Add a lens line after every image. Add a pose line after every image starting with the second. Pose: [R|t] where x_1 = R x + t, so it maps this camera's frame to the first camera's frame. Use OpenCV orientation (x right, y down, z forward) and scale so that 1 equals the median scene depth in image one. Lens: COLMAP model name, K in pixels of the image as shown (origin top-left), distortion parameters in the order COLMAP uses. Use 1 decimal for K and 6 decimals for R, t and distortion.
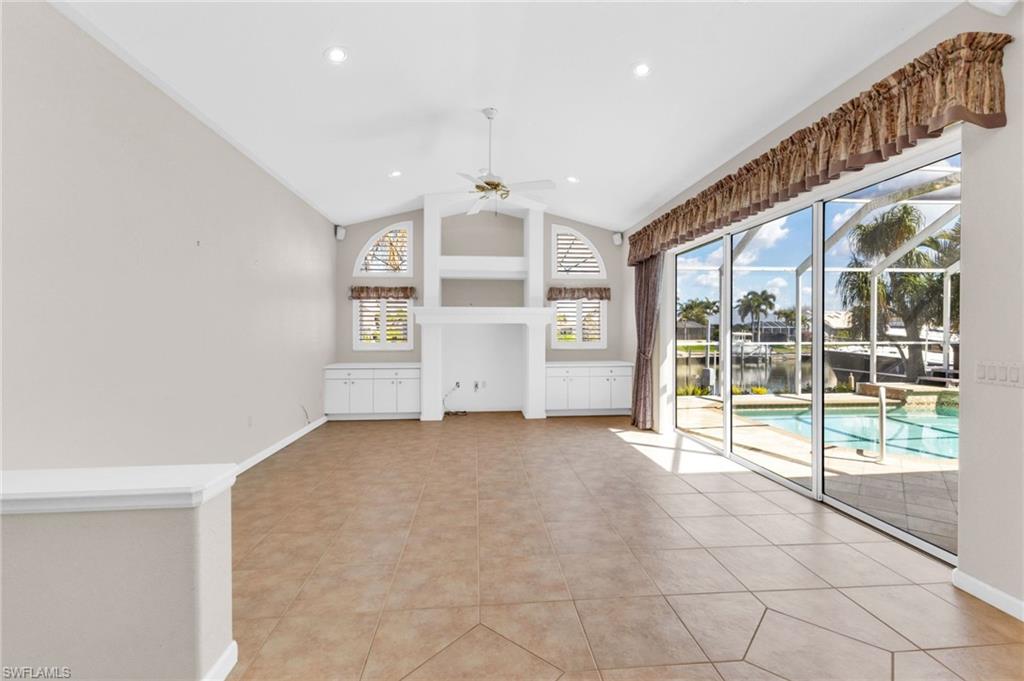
lens RADIAL K [[450.9, 0, 507.7], [0, 450.9, 334.4], [0, 0, 1]] dist [0.010765, -0.001195]
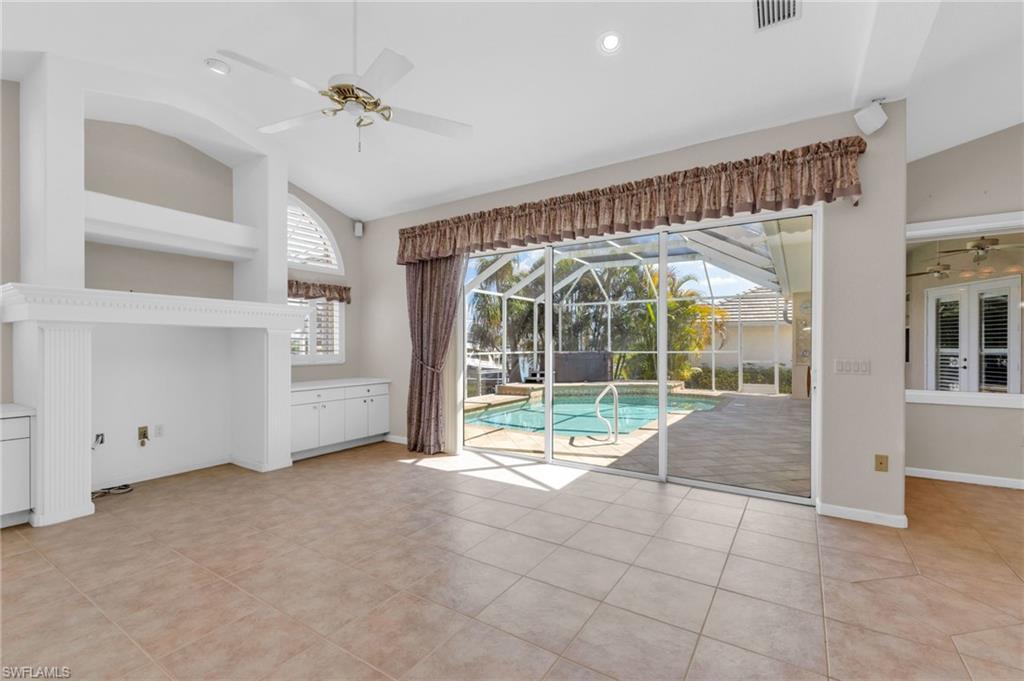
lens RADIAL K [[450.9, 0, 515.4], [0, 450.9, 343.9], [0, 0, 1]] dist [0.010765, -0.001195]
pose [[0.613608, 0.003923, 0.789601, -0.254827], [0.003563, 0.999964, -0.007737, 0.005583], [-0.789603, 0.007561, 0.613572, 0.298114]]
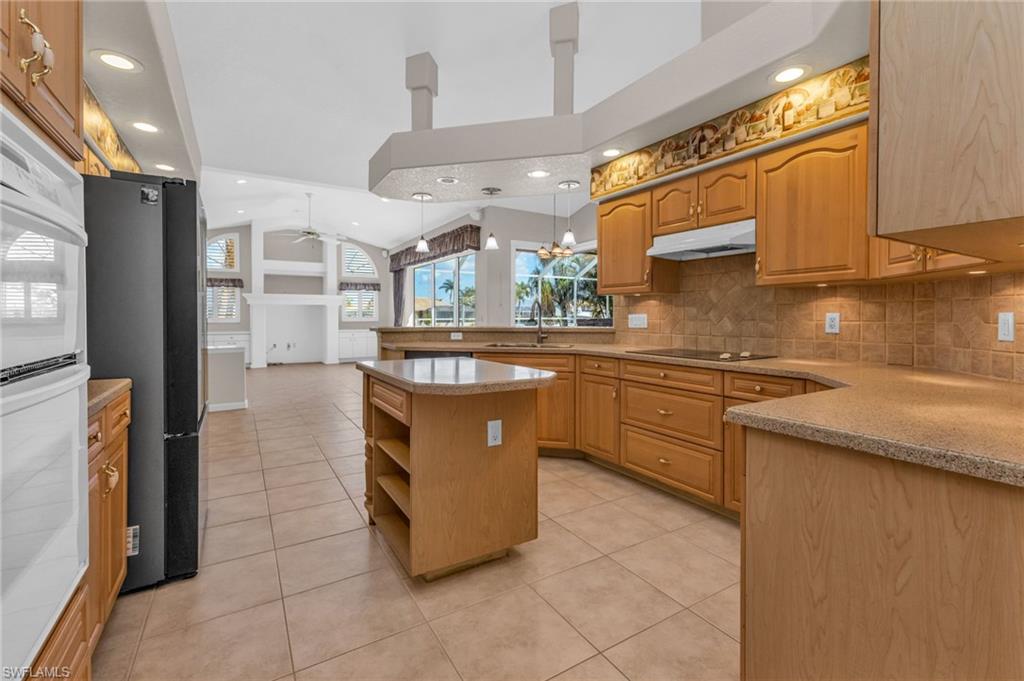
lens RADIAL K [[450.9, 0, 505.8], [0, 450.9, 322.0], [0, 0, 1]] dist [0.010765, -0.001195]
pose [[0.896566, -0.004919, 0.442883, -0.095144], [0.001188, 0.999961, 0.008702, 0.022967], [-0.442909, -0.007276, 0.896537, -0.717910]]
